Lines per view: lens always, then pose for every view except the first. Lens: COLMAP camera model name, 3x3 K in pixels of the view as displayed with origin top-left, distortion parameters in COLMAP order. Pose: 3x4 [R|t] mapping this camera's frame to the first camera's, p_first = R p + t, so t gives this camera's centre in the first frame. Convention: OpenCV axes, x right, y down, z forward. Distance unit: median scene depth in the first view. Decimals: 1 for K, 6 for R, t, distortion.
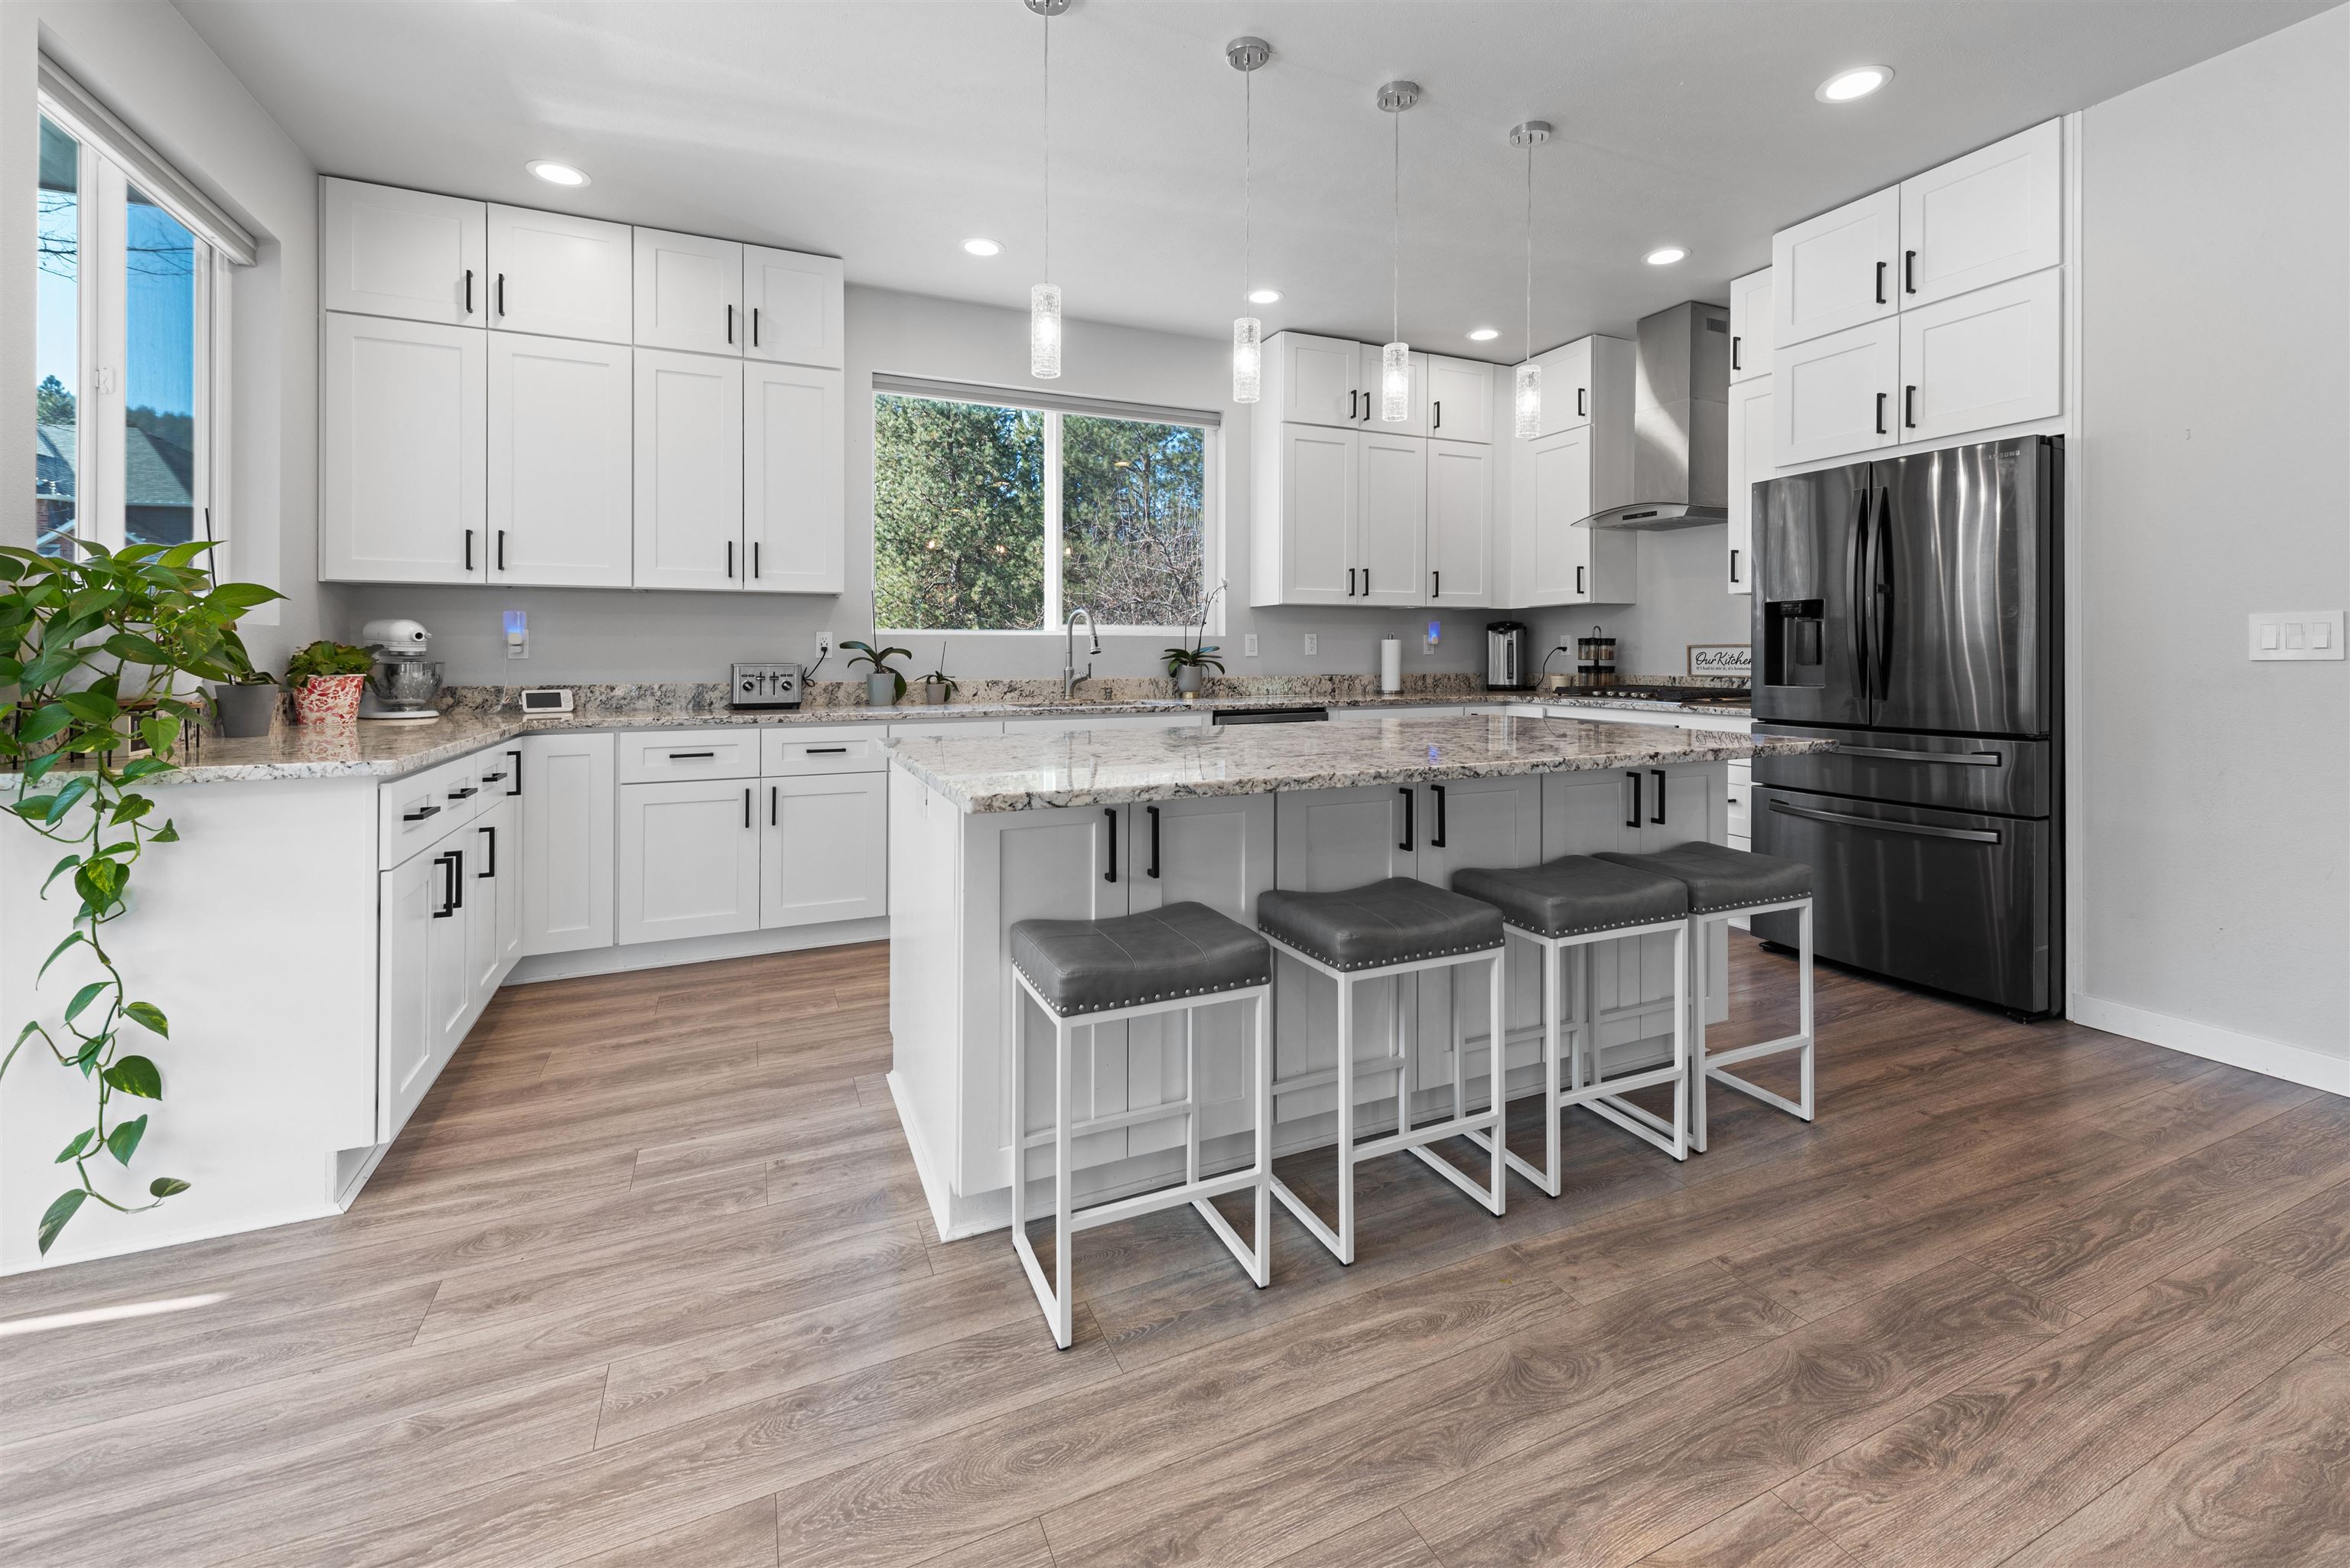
lens RADIAL K [[972.6, 0, 1171.6], [0, 972.6, 663.3], [0, 0, 1]] dist [-0.003041, -0.000933]
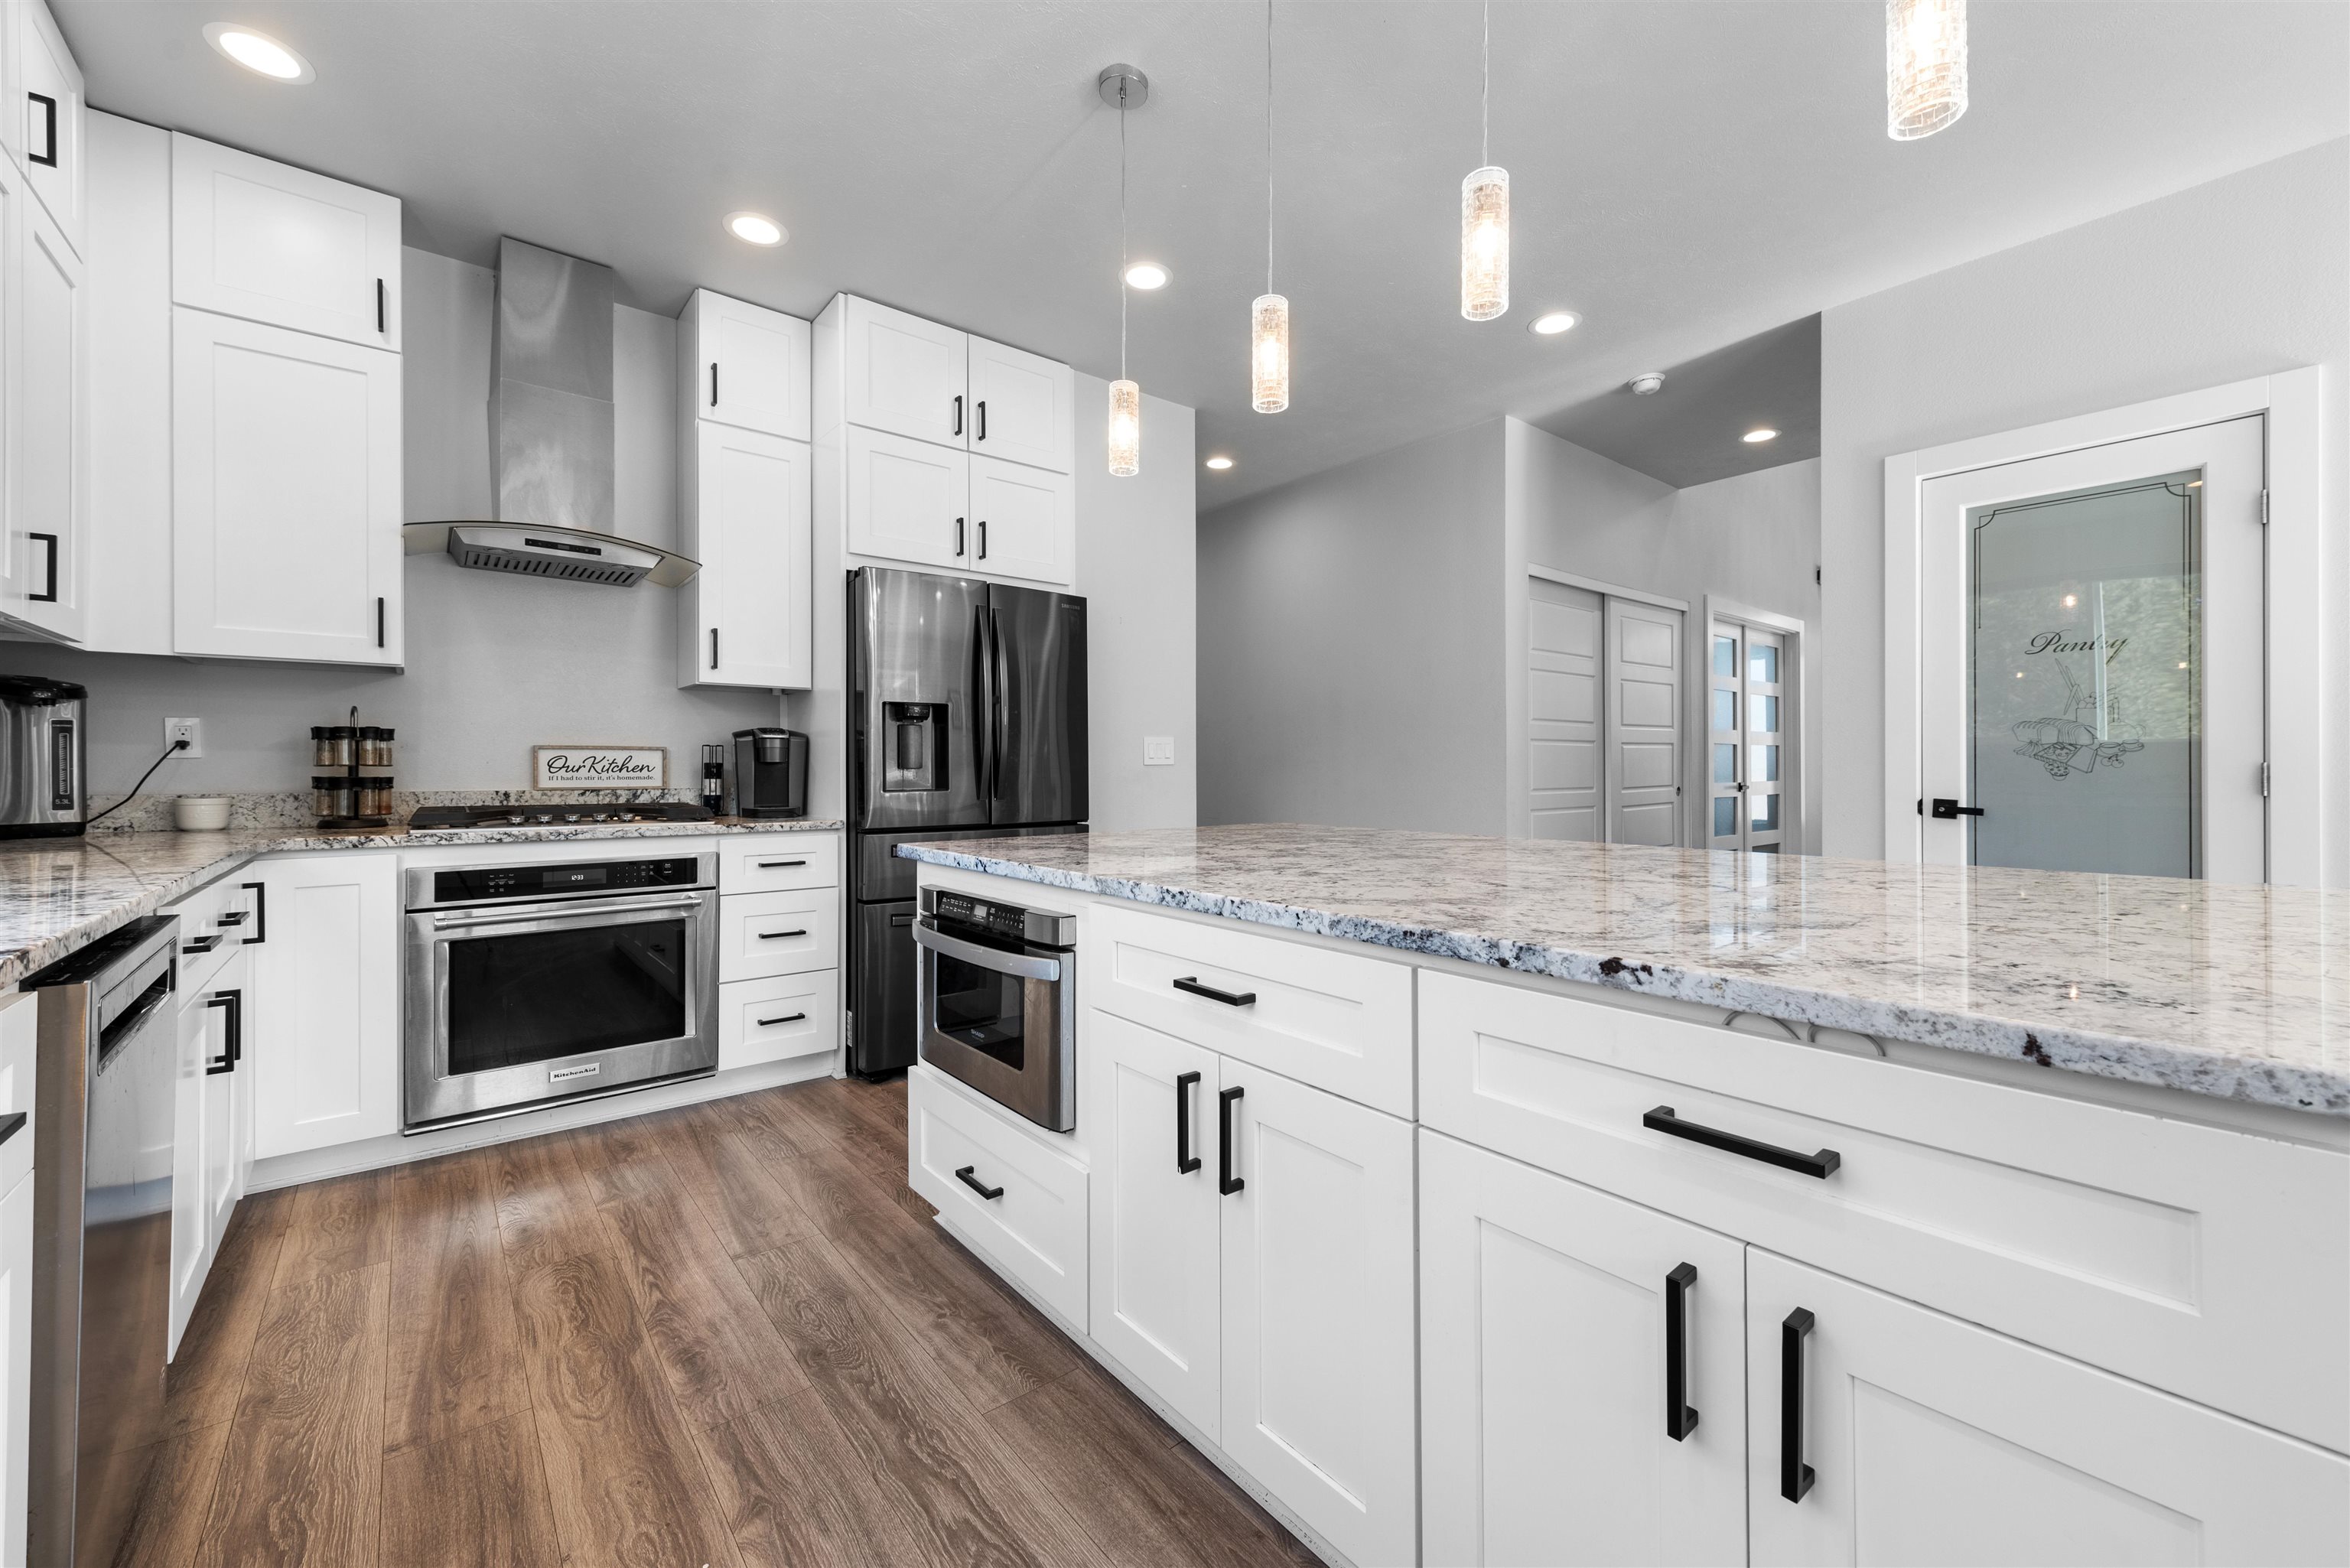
lens RADIAL K [[928.1, 0, 1192.1], [0, 928.1, 770.1], [0, 0, 1]] dist [0.007483, -0.002757]
pose [[-0.284956, 0.004489, 0.958530, -0.254259], [0.010880, 0.999940, -0.001448, 0.005698], [-0.958479, 0.010016, -0.284988, 0.800418]]
